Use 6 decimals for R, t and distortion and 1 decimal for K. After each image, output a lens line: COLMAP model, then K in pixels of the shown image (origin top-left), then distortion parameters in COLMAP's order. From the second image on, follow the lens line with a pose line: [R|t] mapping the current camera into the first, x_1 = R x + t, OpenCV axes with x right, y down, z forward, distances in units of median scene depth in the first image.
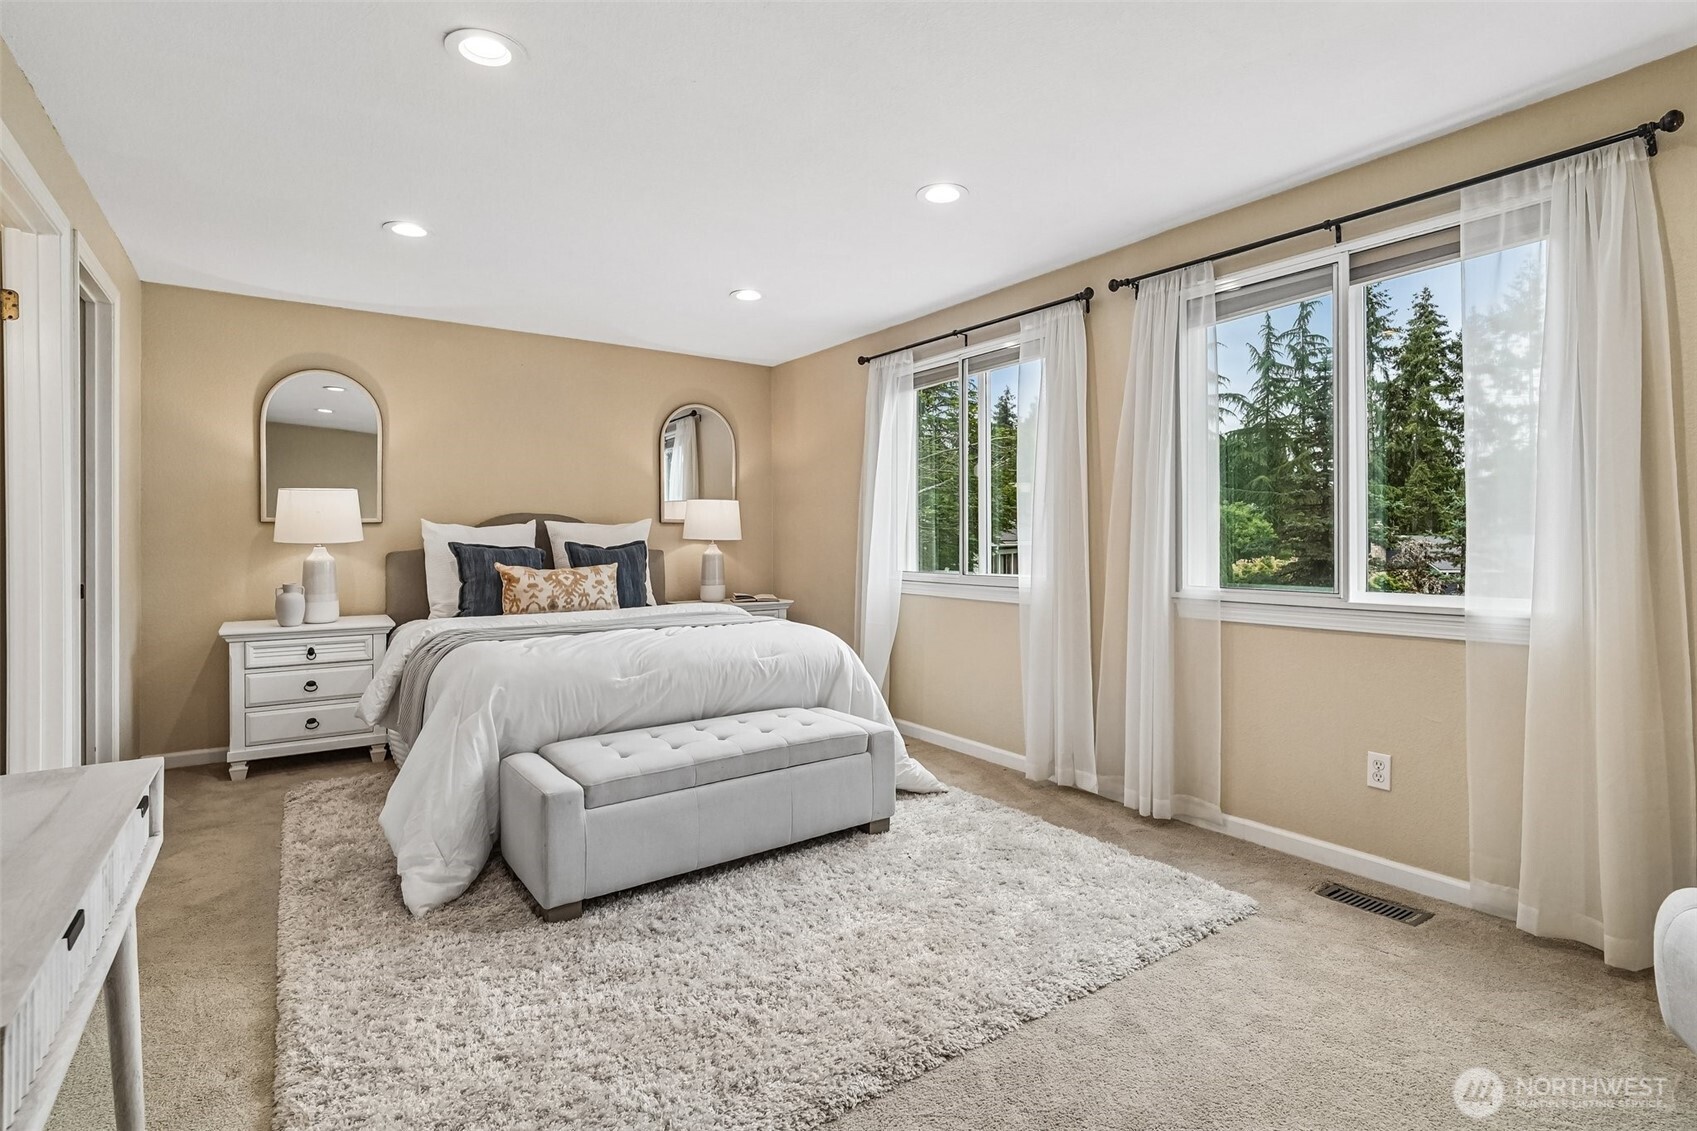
lens RADIAL K [[826.2, 0, 852.0], [0, 826.2, 550.2], [0, 0, 1]] dist [-0.005551, -0.000451]
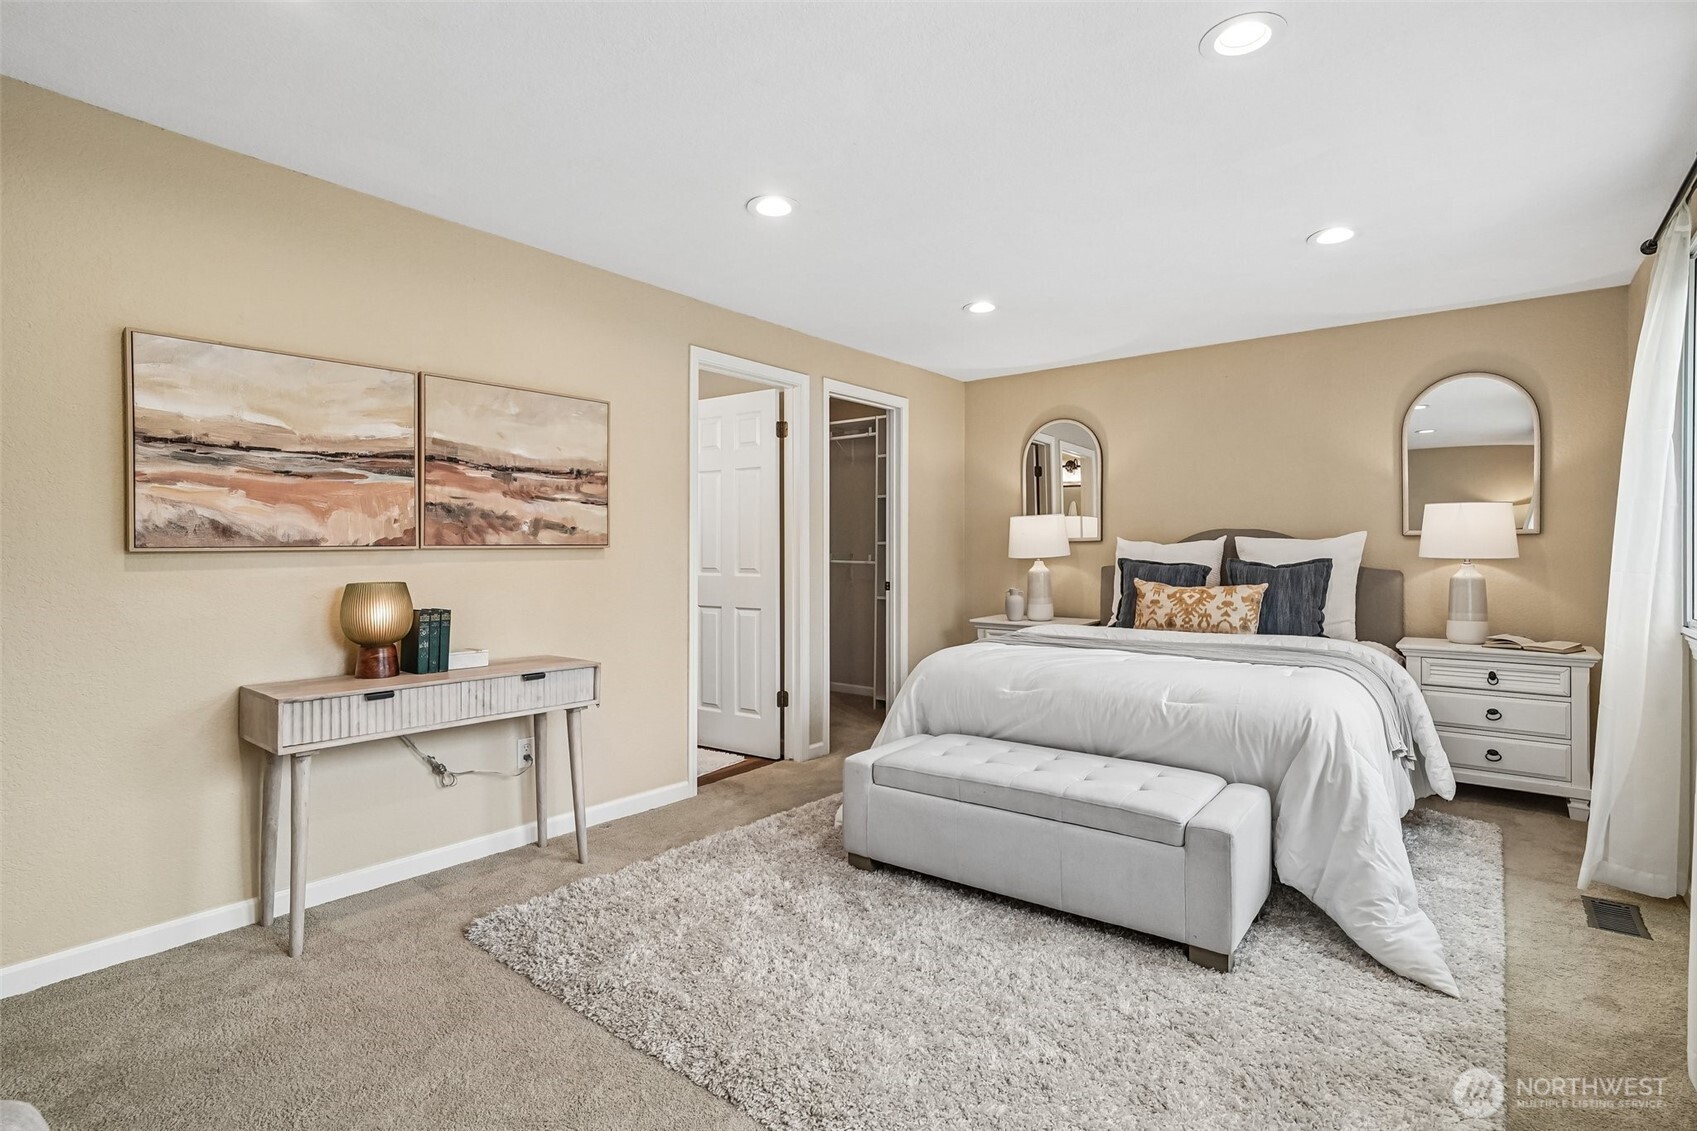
lens RADIAL K [[795.4, 0, 849.6], [0, 795.4, 563.1], [0, 0, 1]] dist [-0.002545, -0.000319]
pose [[0.289425, 0.013903, -0.957100, 0.422982], [-0.014240, 0.999846, 0.010218, -0.008927], [0.957095, 0.010672, 0.289578, 0.350719]]
